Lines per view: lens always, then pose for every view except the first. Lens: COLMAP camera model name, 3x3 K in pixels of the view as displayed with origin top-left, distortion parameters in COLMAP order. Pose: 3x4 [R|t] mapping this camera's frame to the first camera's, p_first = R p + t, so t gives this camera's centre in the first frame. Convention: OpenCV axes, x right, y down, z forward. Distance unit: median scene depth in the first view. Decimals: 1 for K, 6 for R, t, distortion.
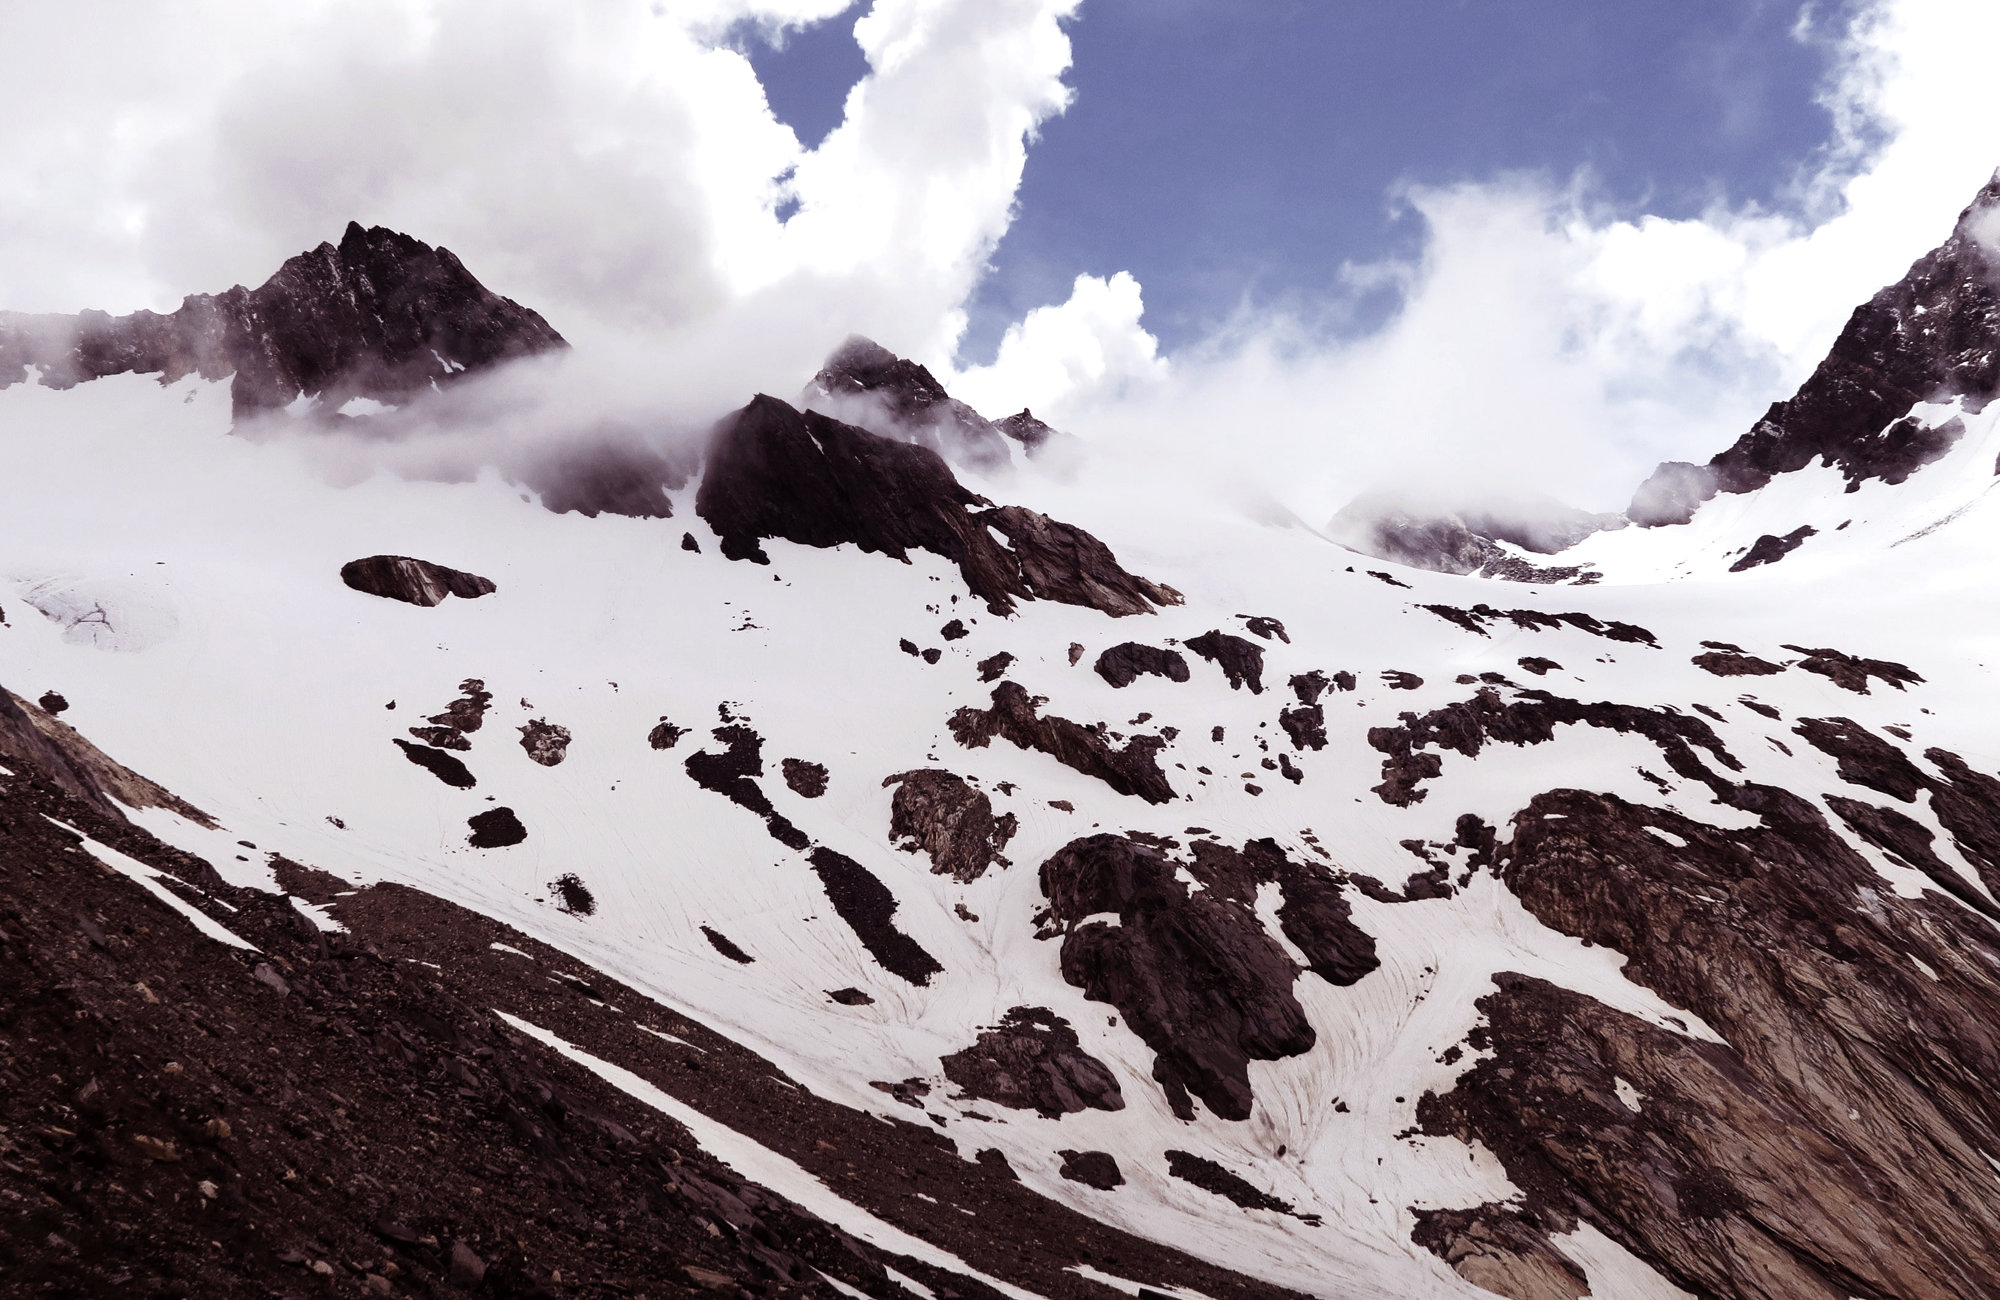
lens RADIAL K [[1631.9, 0, 1002.6], [0, 1631.9, 652.8], [0, 0, 1]] dist [-0.033844, 0.019048]
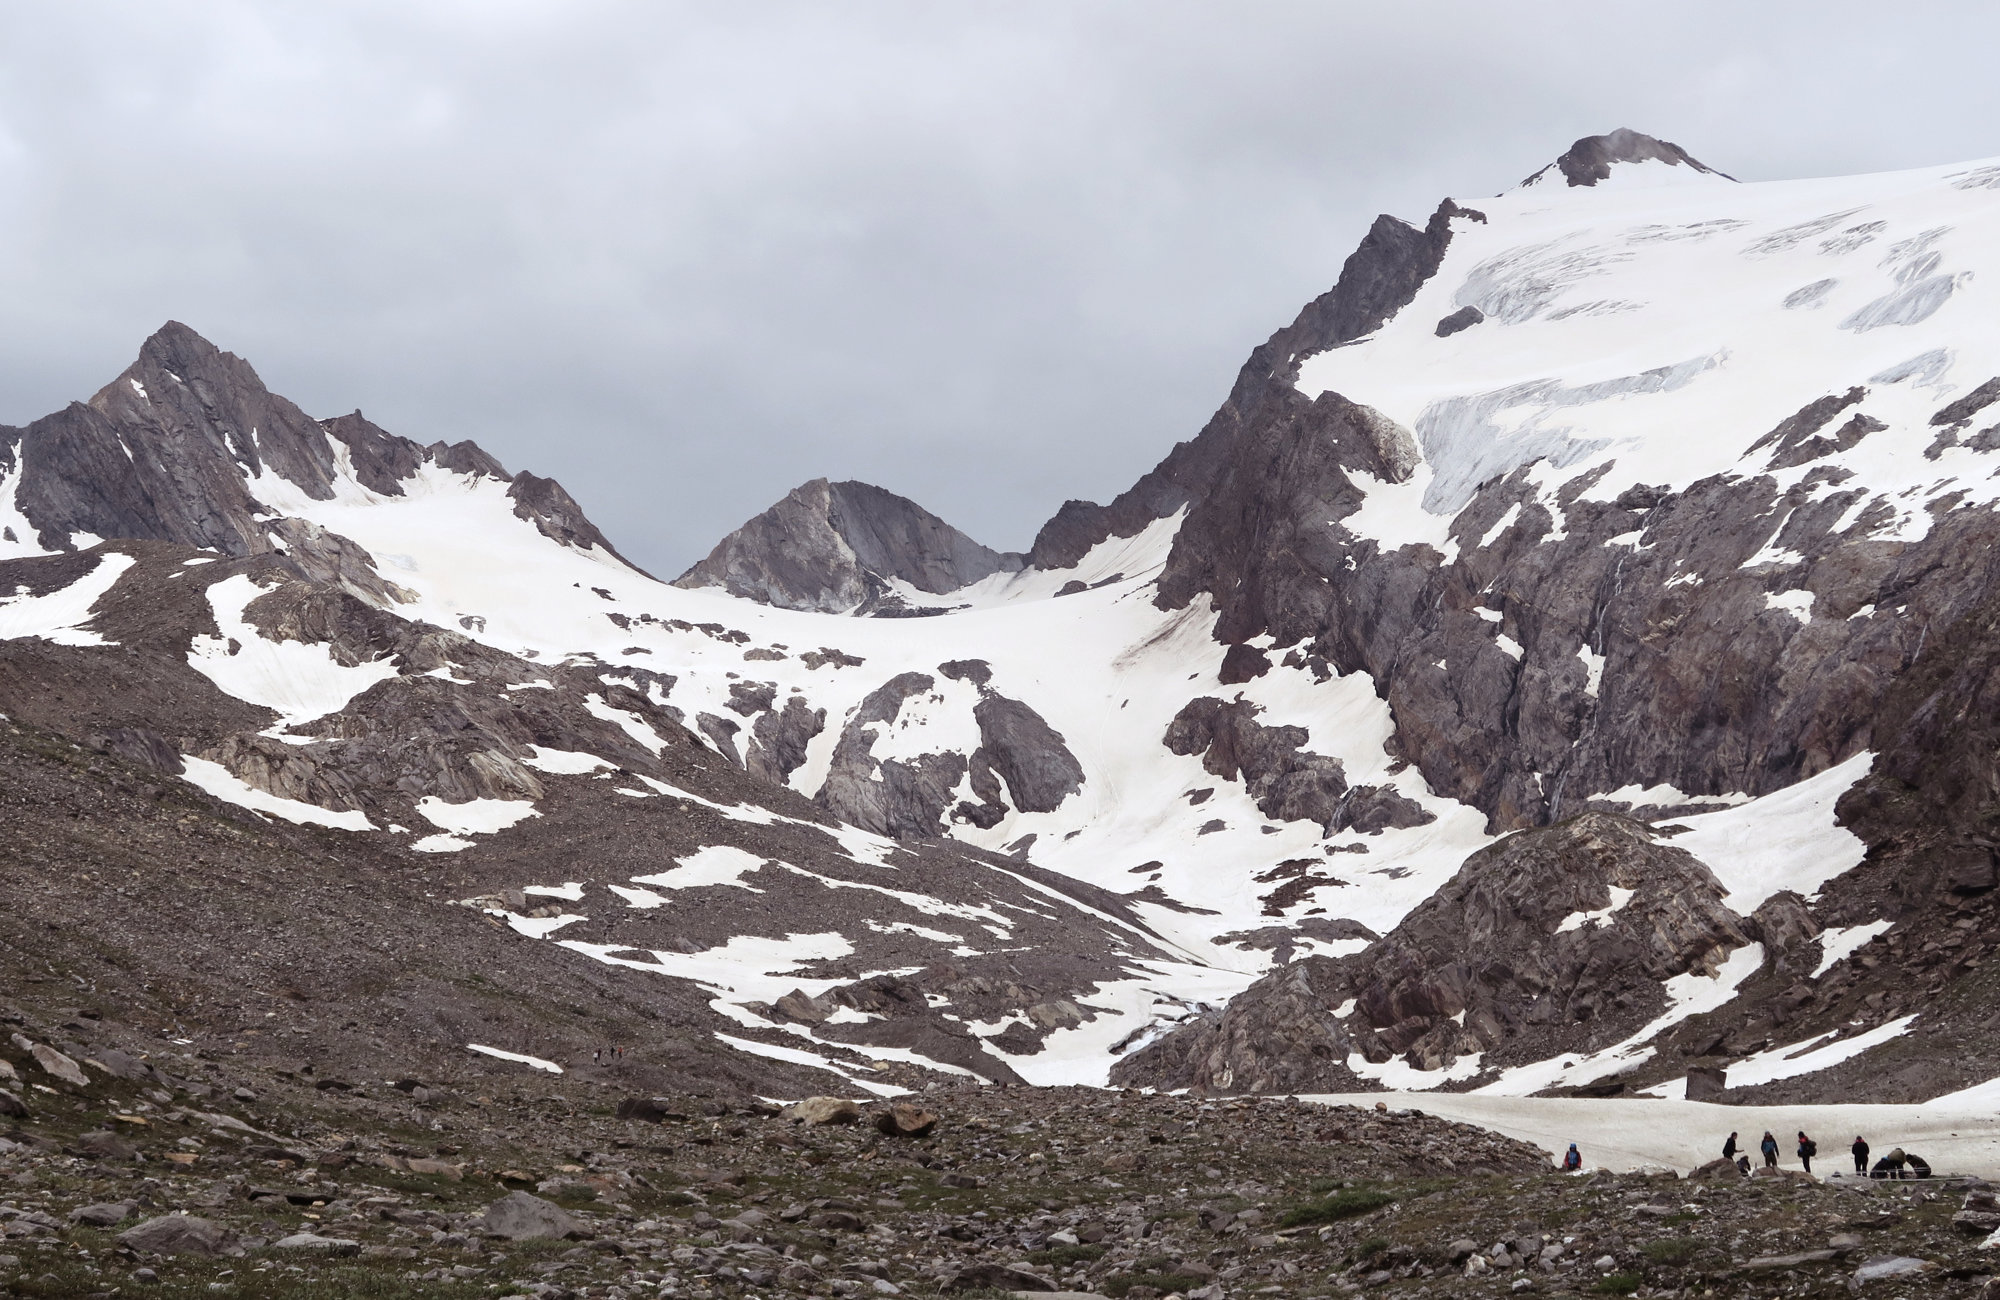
lens RADIAL K [[3614.6, 0, 991.7], [0, 3614.6, 651.1], [0, 0, 1]] dist [-0.056233, 0.000000]
pose [[0.991015, 0.047905, 0.124880, 0.215284], [-0.041812, 0.997825, -0.050963, 0.136922], [-0.127050, 0.045283, 0.990862, -1.900131]]
